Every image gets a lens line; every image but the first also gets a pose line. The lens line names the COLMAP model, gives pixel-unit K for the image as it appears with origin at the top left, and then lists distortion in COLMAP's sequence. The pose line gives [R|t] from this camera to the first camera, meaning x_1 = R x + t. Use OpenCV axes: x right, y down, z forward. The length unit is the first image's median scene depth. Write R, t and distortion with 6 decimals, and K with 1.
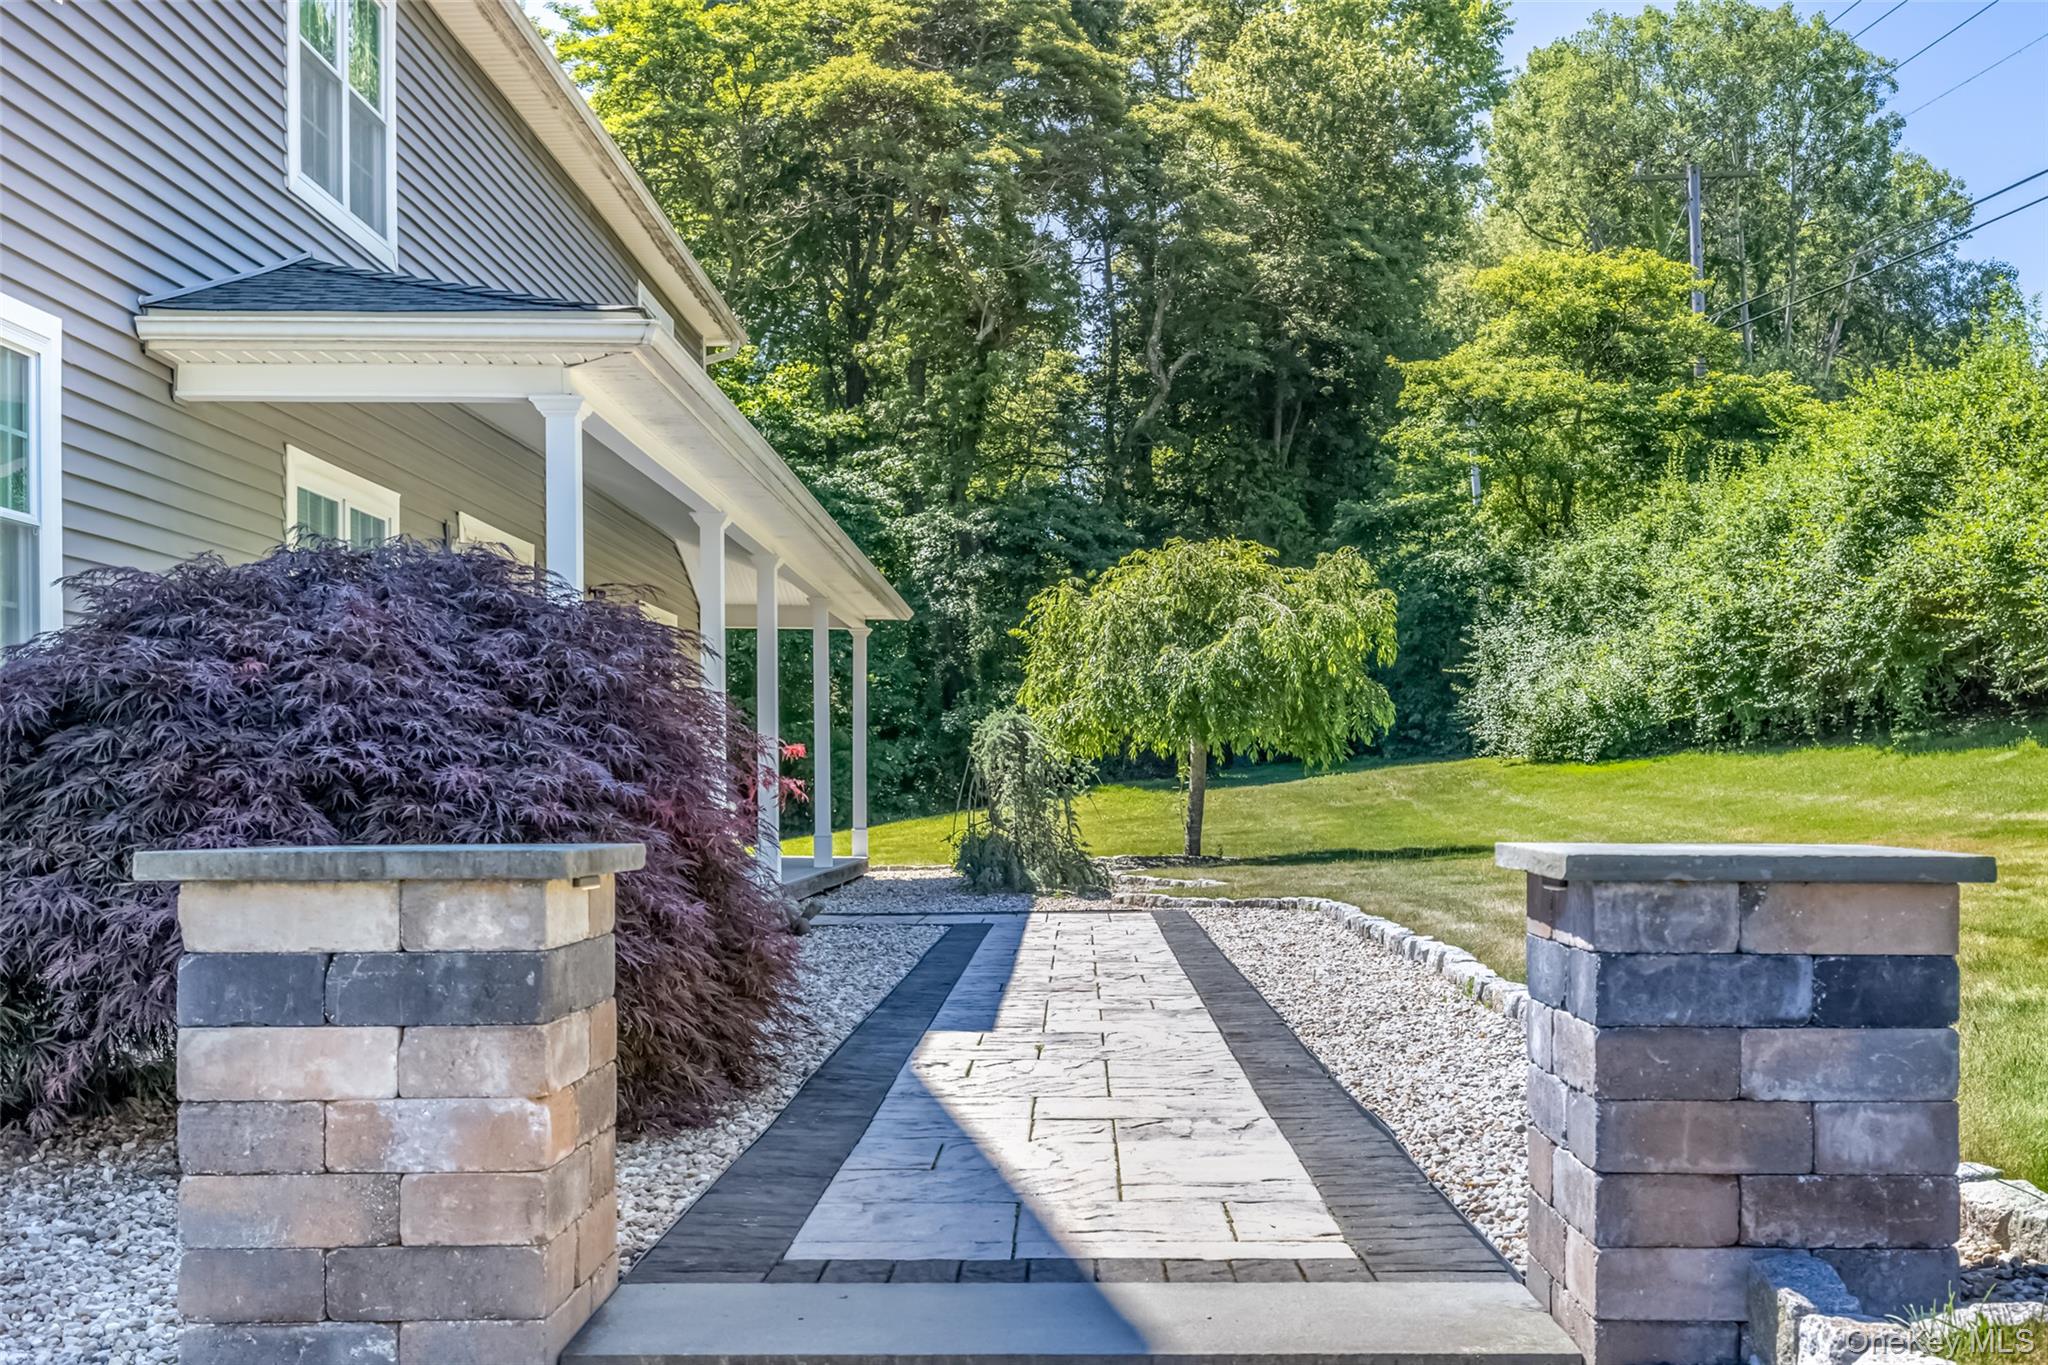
lens RADIAL K [[2285.8, 0, 1024.0], [0, 2285.8, 682.5], [0, 0, 1]] dist [0.015962, 0.017519]
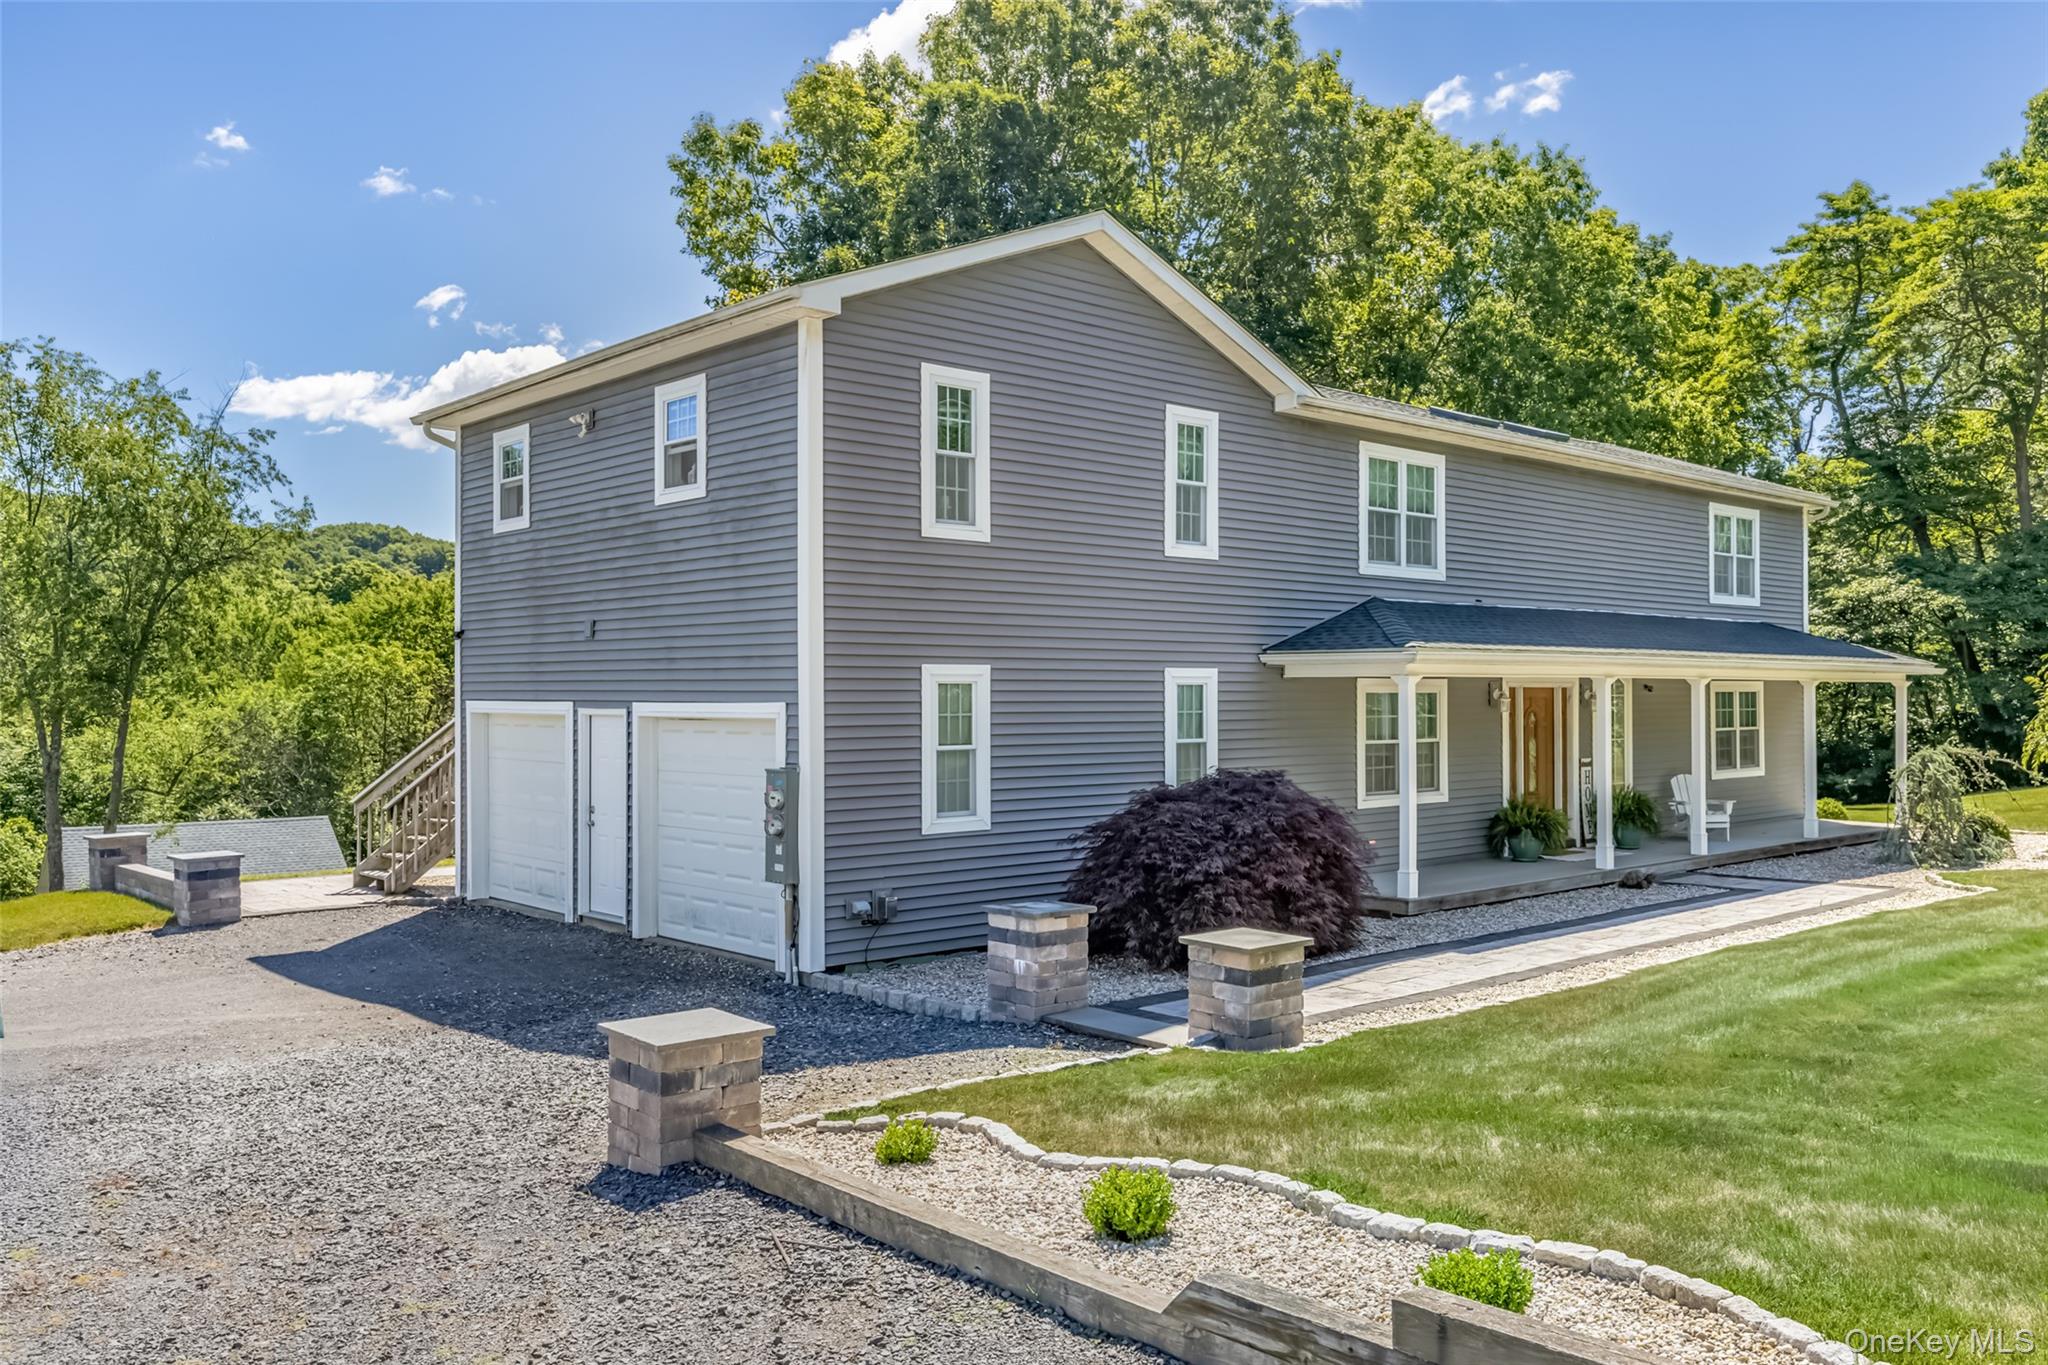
lens RADIAL K [[1487.7, 0, 1024.0], [0, 1487.7, 682.5], [0, 0, 1]] dist [0.001008, 0.000828]
pose [[0.652335, -0.016601, -0.757749, 1.923805], [0.045522, 0.998813, 0.017307, -0.416079], [0.756562, -0.045784, 0.652317, -0.947278]]
